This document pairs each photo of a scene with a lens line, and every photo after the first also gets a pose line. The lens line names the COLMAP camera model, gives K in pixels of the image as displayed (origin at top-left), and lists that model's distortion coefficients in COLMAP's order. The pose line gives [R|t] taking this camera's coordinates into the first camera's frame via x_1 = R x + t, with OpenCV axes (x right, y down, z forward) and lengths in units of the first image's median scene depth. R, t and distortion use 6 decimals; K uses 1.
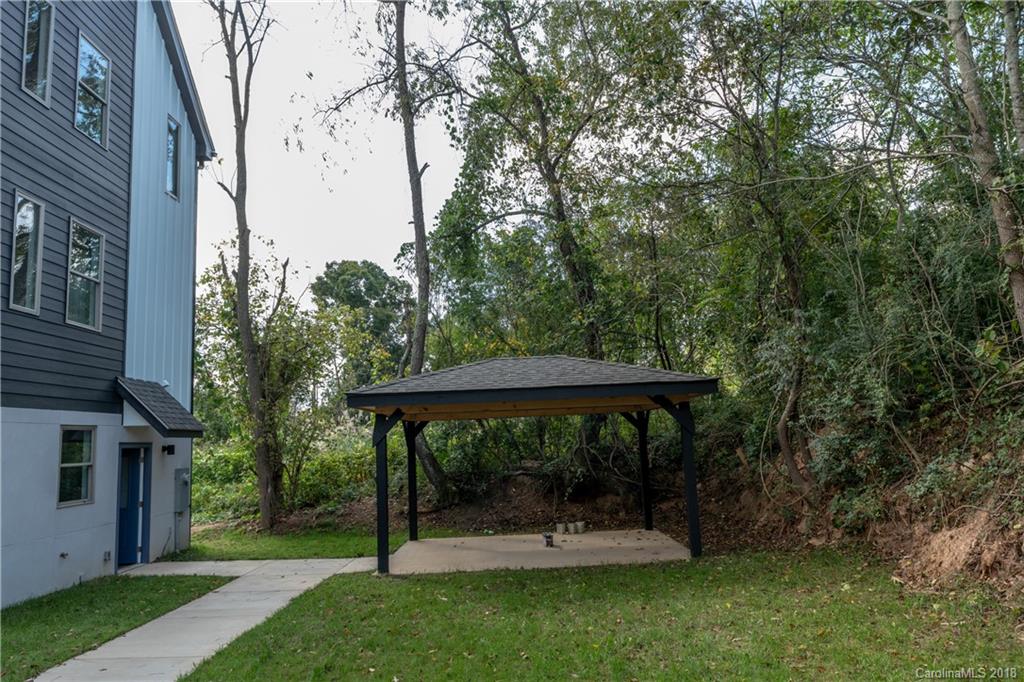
lens RADIAL K [[706.9, 0, 511.4], [0, 706.9, 340.4], [0, 0, 1]] dist [-0.002617, 0.000755]
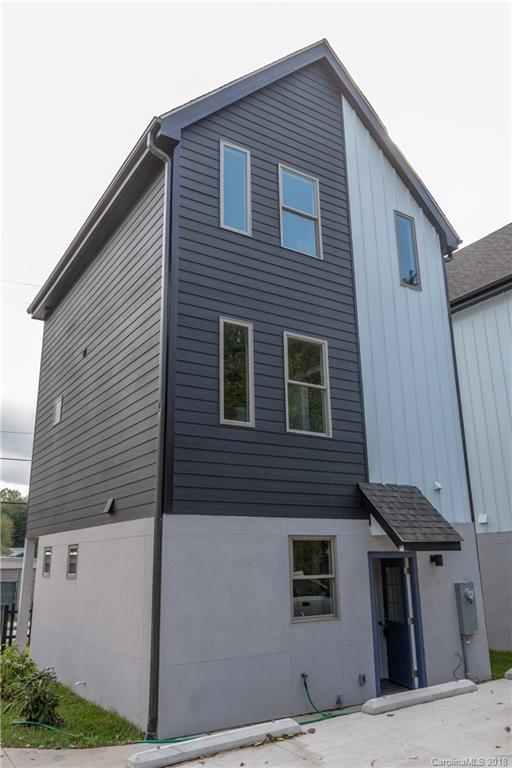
lens RADIAL K [[618.3, 0, 254.0], [0, 618.3, 390.7], [0, 0, 1]] dist [-0.029141, -0.001653]
pose [[0.530820, -0.200315, -0.823471, 0.081693], [0.107687, 0.979731, -0.168910, 0.056723], [0.840615, 0.000983, 0.541632, 0.429950]]
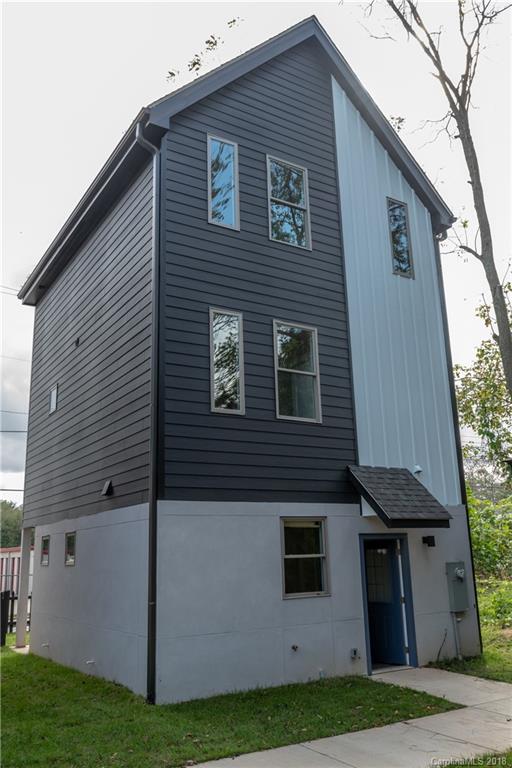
lens RADIAL K [[655.5, 0, 259.1], [0, 655.5, 385.2], [0, 0, 1]] dist [-0.014889, 0.000025]
pose [[0.531703, -0.186298, -0.826187, 0.151742], [0.124428, 0.982105, -0.141379, 0.055107], [0.837741, -0.027629, 0.545369, 0.403345]]
